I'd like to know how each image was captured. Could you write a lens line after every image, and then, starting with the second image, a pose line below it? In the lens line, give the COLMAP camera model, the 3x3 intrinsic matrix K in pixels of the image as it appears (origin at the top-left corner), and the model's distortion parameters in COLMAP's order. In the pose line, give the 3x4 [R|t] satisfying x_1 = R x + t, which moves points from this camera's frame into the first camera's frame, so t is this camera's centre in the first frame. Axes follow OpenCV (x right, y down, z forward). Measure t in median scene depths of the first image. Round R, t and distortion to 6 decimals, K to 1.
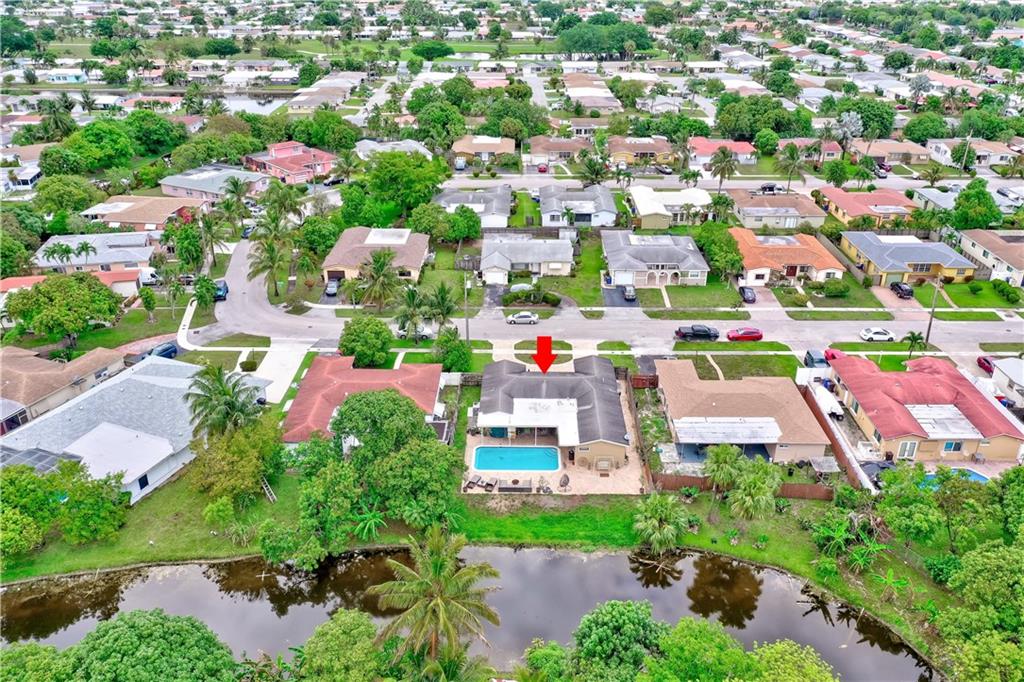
lens RADIAL K [[810.0, 0, 512.0], [0, 810.0, 341.0], [0, 0, 1]] dist [0.003754, 0.003488]
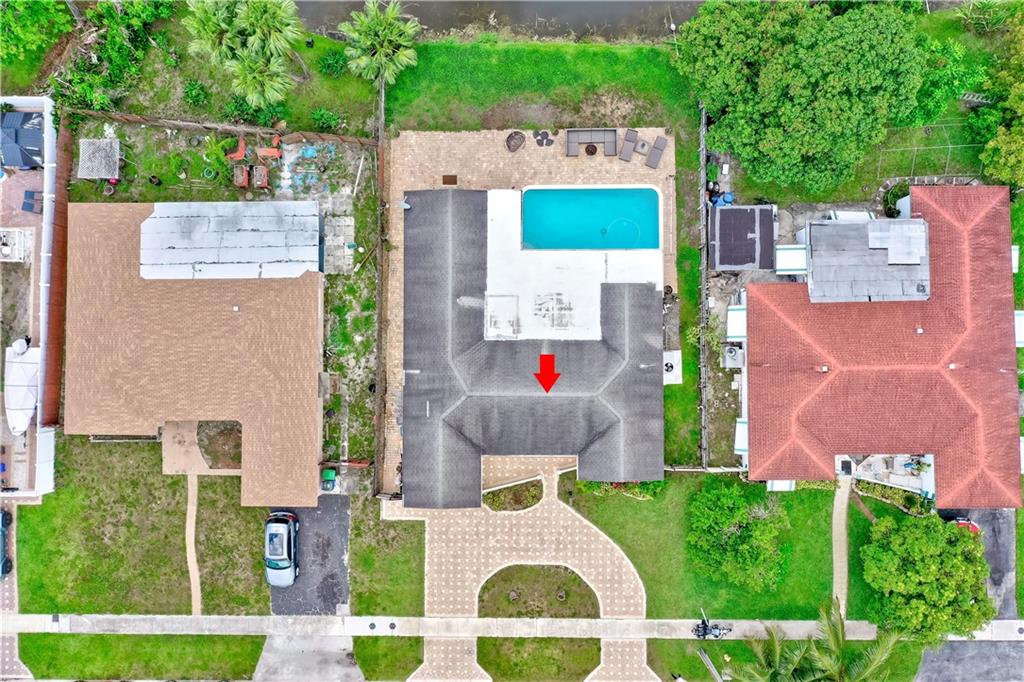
lens RADIAL K [[810.0, 0, 512.0], [0, 810.0, 341.0], [0, 0, 1]] dist [0.003754, 0.003488]
pose [[-0.999641, 0.016415, 0.021159, 0.037384], [0.012693, -0.405294, 0.914098, -0.317500], [0.023580, 0.914039, 0.404940, 0.590709]]
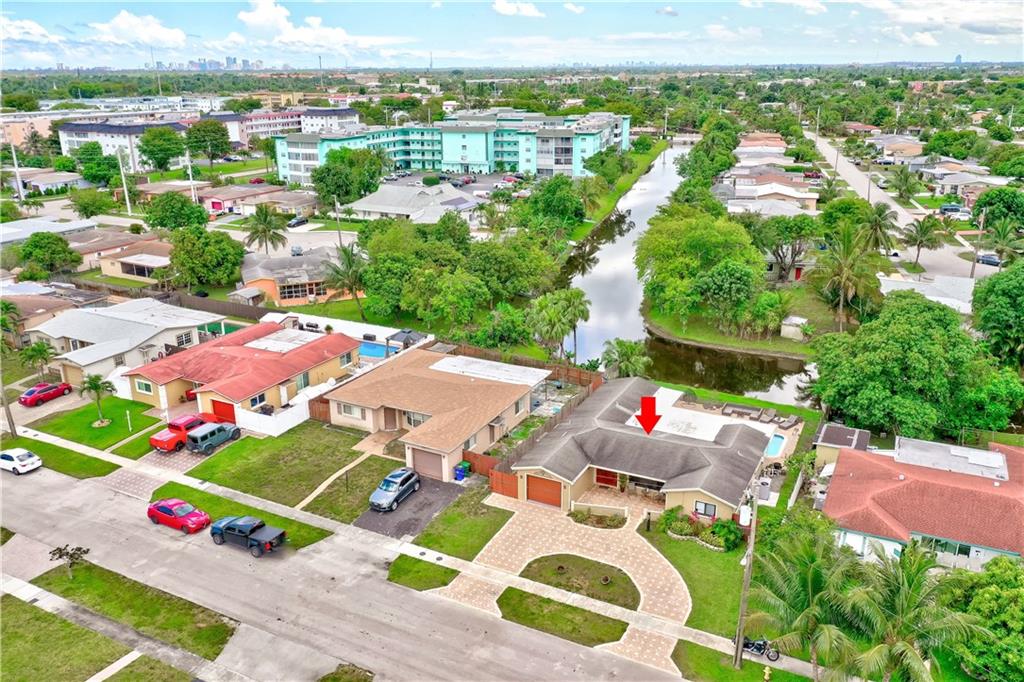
lens RADIAL K [[810.0, 0, 512.0], [0, 810.0, 341.0], [0, 0, 1]] dist [0.003754, 0.003488]
pose [[-0.895470, -0.135279, 0.424067, -0.093130], [0.202878, 0.723951, 0.659345, -0.353760], [-0.396199, 0.676457, -0.620831, 1.078249]]
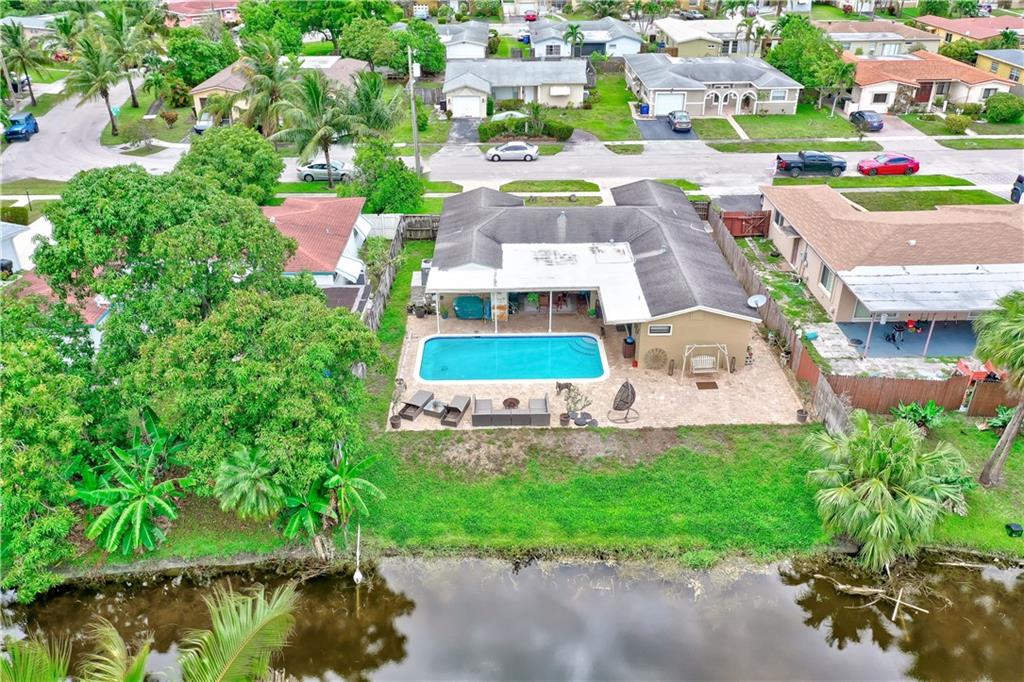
lens RADIAL K [[810.0, 0, 512.0], [0, 810.0, 341.0], [0, 0, 1]] dist [0.003754, 0.003488]
pose [[0.999570, -0.020281, 0.021183, -0.002622], [0.019204, 0.998569, 0.049904, 0.079644], [-0.022164, -0.049476, 0.998529, 0.378694]]
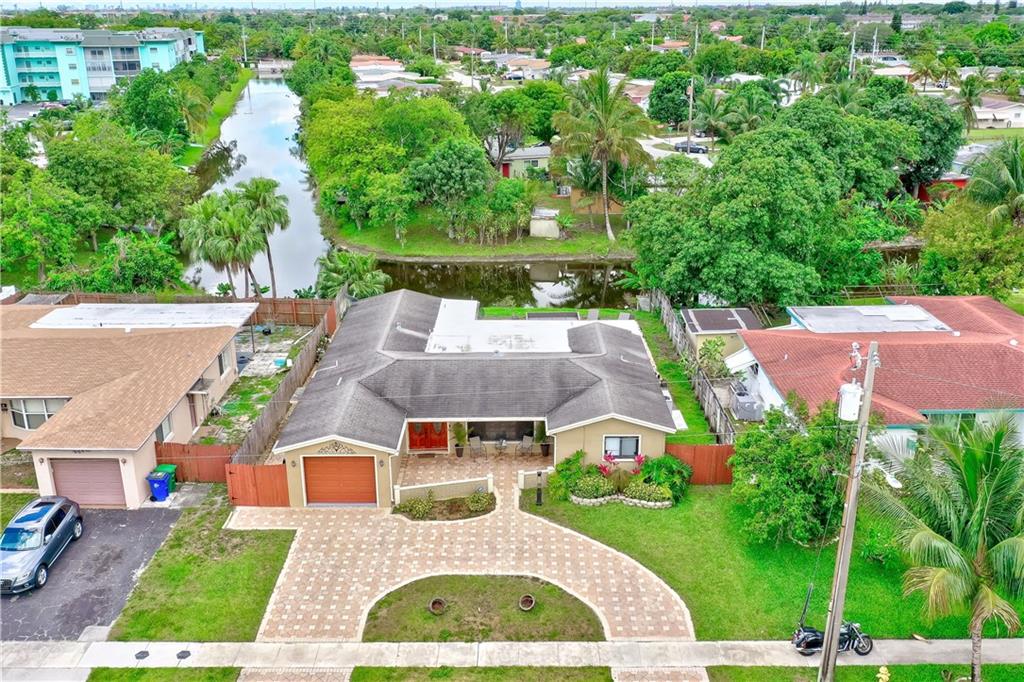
lens RADIAL K [[941.2, 0, 512.0], [0, 941.2, 341.0], [0, 0, 1]] dist [-0.000662, 0.009339]
pose [[-0.999893, 0.008157, -0.012132, 0.029468], [-0.002920, 0.701699, 0.712467, -0.218060], [0.014324, 0.712426, -0.701601, 1.015587]]
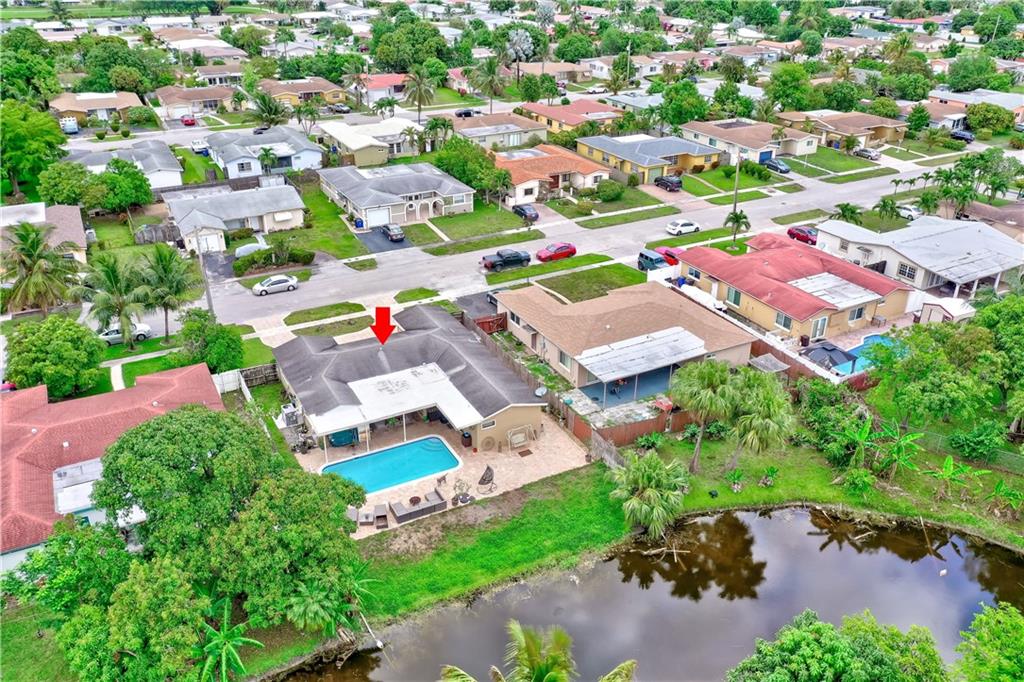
lens RADIAL K [[810.0, 0, 512.0], [0, 810.0, 341.0], [0, 0, 1]] dist [0.003754, 0.003488]
pose [[0.875360, -0.214761, 0.433155, -0.120668], [0.207863, 0.976070, 0.063872, 0.017207], [-0.436507, 0.034126, 0.899053, 0.259584]]
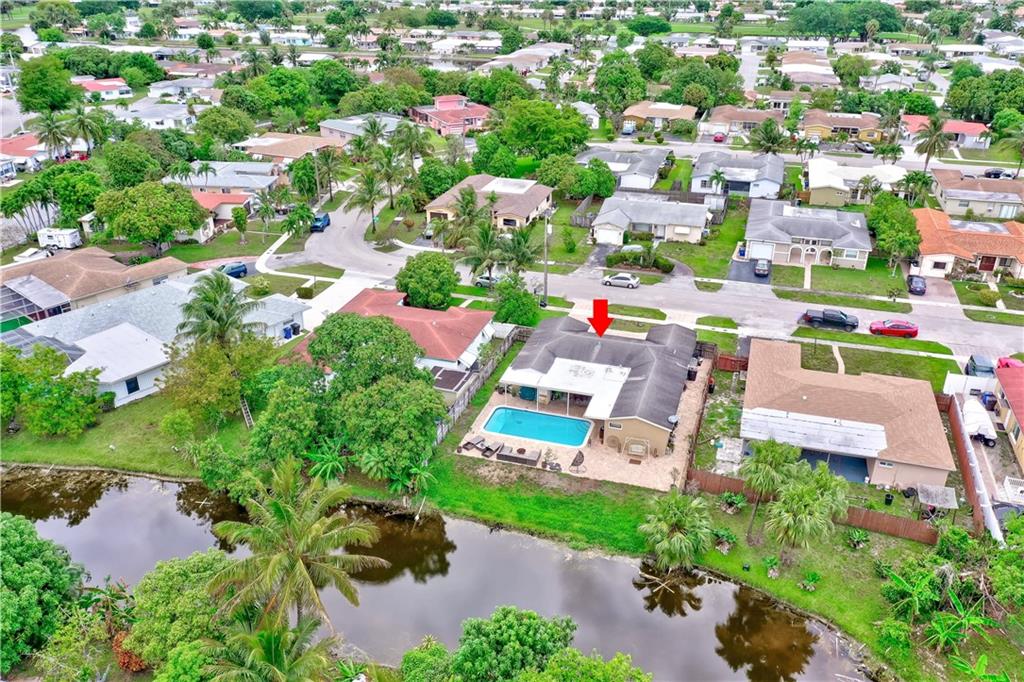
lens RADIAL K [[810.0, 0, 512.0], [0, 810.0, 341.0], [0, 0, 1]] dist [0.003754, 0.003488]
pose [[0.956812, 0.125019, -0.262451, 0.131928], [-0.125012, 0.992013, 0.016794, 0.034429], [0.262454, 0.016741, 0.964799, 0.139317]]
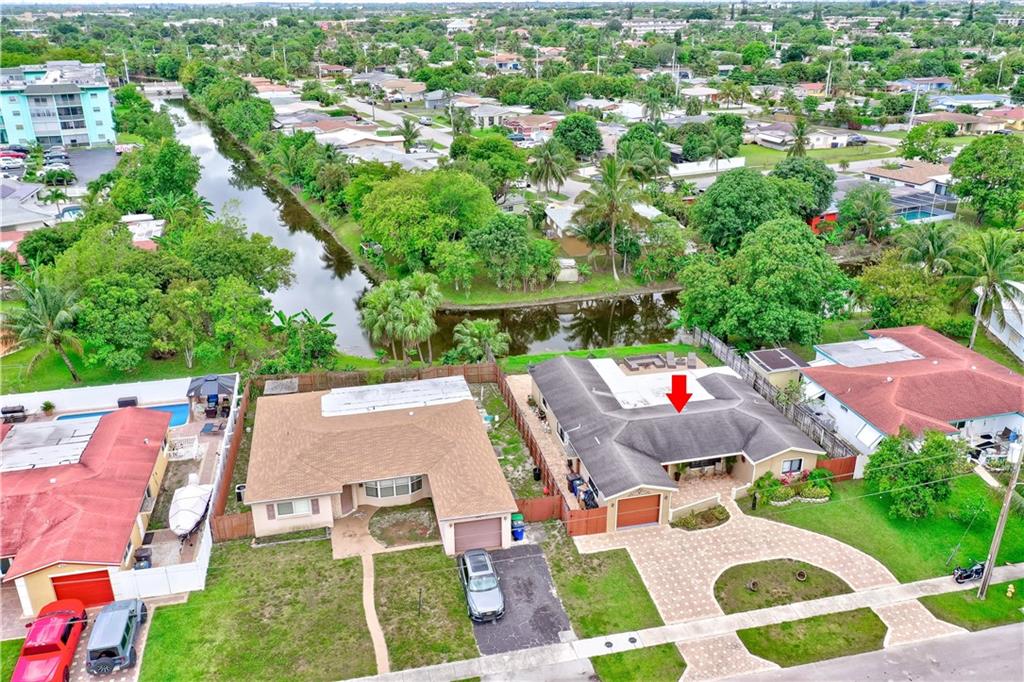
lens RADIAL K [[804.4, 0, 514.5], [0, 804.4, 353.5], [0, 0, 1]] dist [0.004578, 0.002711]
pose [[-0.970389, 0.100941, -0.219445, 0.223797], [-0.101530, 0.653894, 0.749743, -0.318220], [0.219174, 0.749822, -0.624283, 1.012441]]
